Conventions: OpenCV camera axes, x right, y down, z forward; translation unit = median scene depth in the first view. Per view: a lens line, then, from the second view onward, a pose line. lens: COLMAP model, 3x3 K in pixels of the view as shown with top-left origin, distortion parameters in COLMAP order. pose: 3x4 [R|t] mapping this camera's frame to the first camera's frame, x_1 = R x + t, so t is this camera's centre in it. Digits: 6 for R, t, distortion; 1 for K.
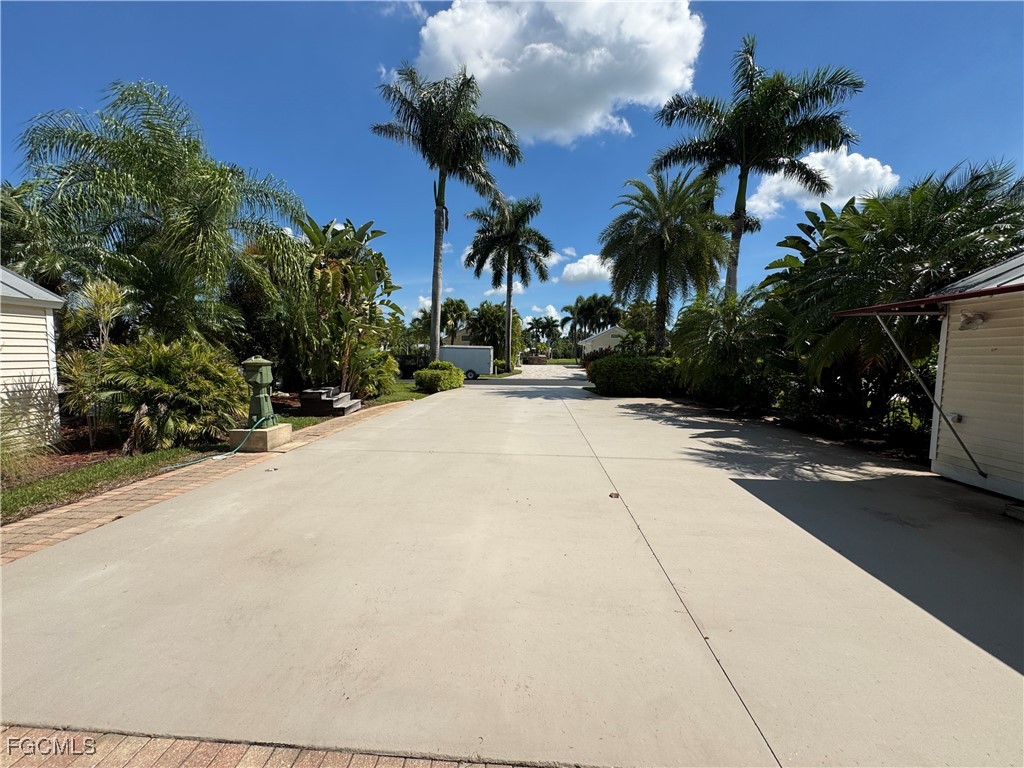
lens RADIAL K [[411.2, 0, 507.9], [0, 411.2, 384.6], [0, 0, 1]] dist [-0.005345, 0.001223]
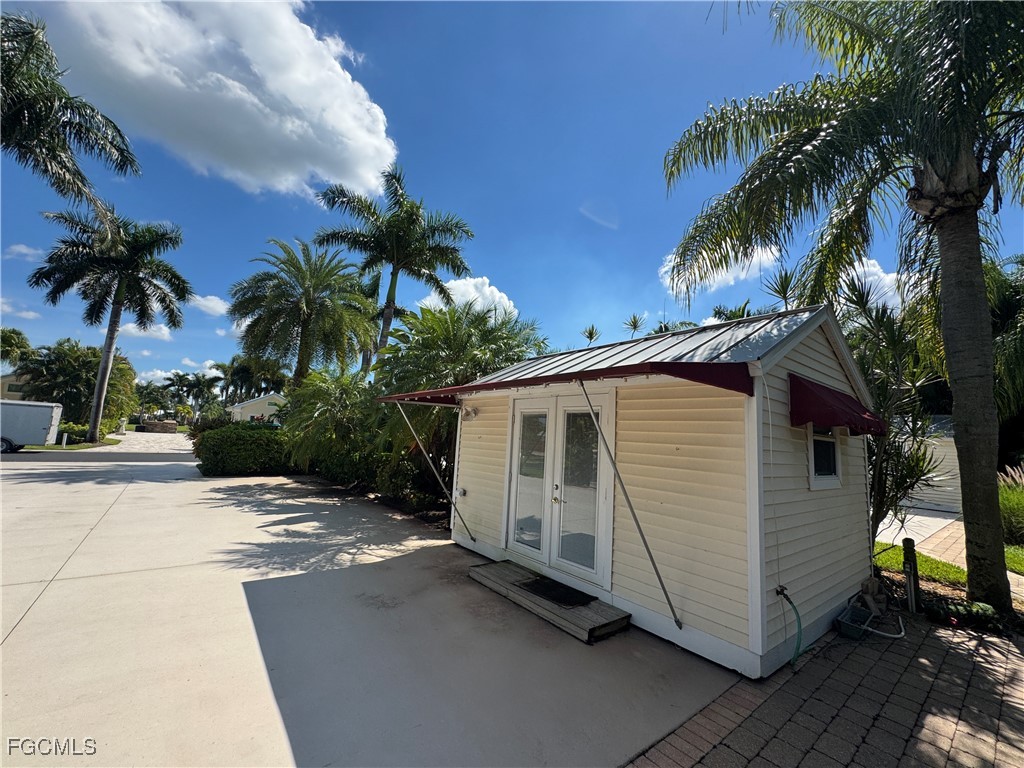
lens RADIAL K [[411.2, 0, 510.9], [0, 411.2, 384.1], [0, 0, 1]] dist [-0.005345, 0.001223]
pose [[0.735347, 0.114637, 0.667924, 0.056012], [0.004371, 0.984766, -0.173830, -0.003784], [-0.677676, 0.130745, 0.723644, -0.005038]]
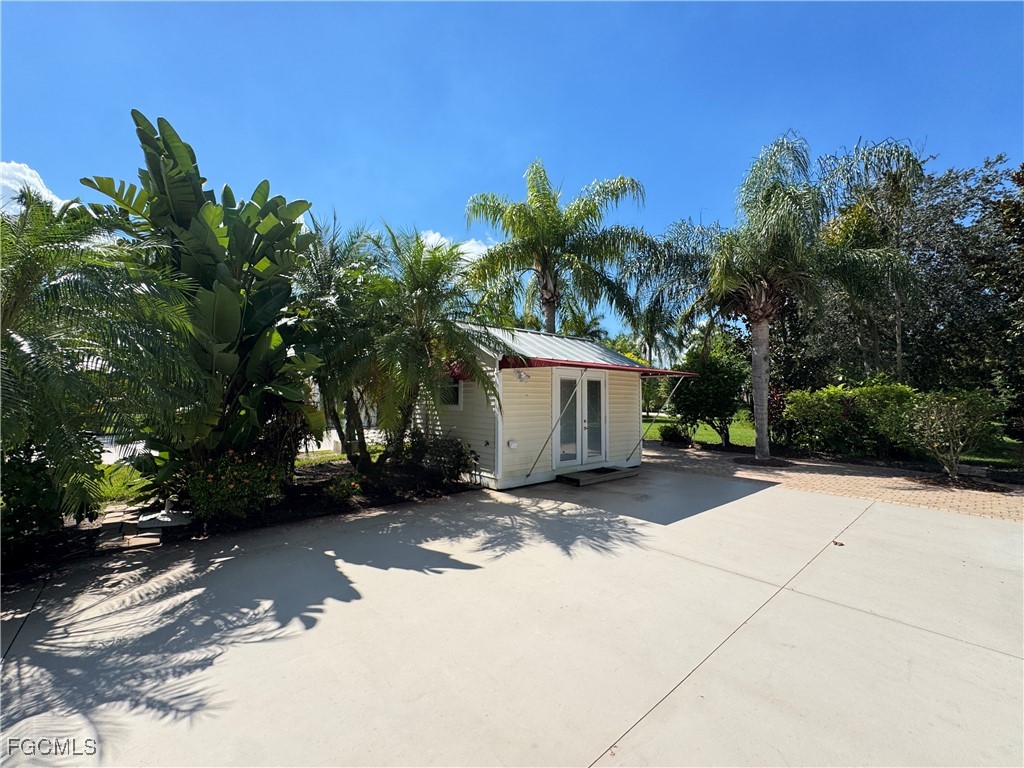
lens RADIAL K [[411.2, 0, 509.0], [0, 411.2, 383.3], [0, 0, 1]] dist [-0.005345, 0.001223]
pose [[-0.704584, 0.011905, 0.709520, 0.015686], [0.037476, 0.999088, 0.020451, -0.025420], [-0.708630, 0.041000, -0.704388, 0.326310]]
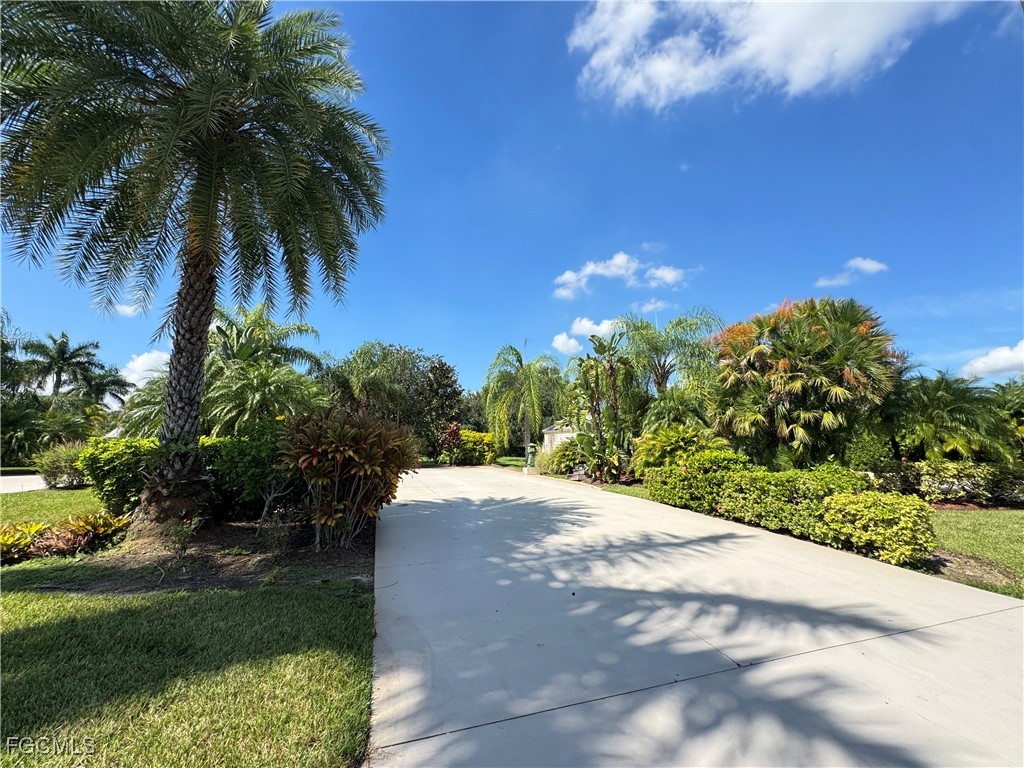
lens RADIAL K [[411.2, 0, 507.0], [0, 411.2, 384.1], [0, 0, 1]] dist [-0.005345, 0.001223]
pose [[-0.932190, -0.061851, -0.356647, 0.138478], [-0.033437, 0.995794, -0.085298, -0.050027], [0.360422, -0.067588, -0.930337, 0.796853]]
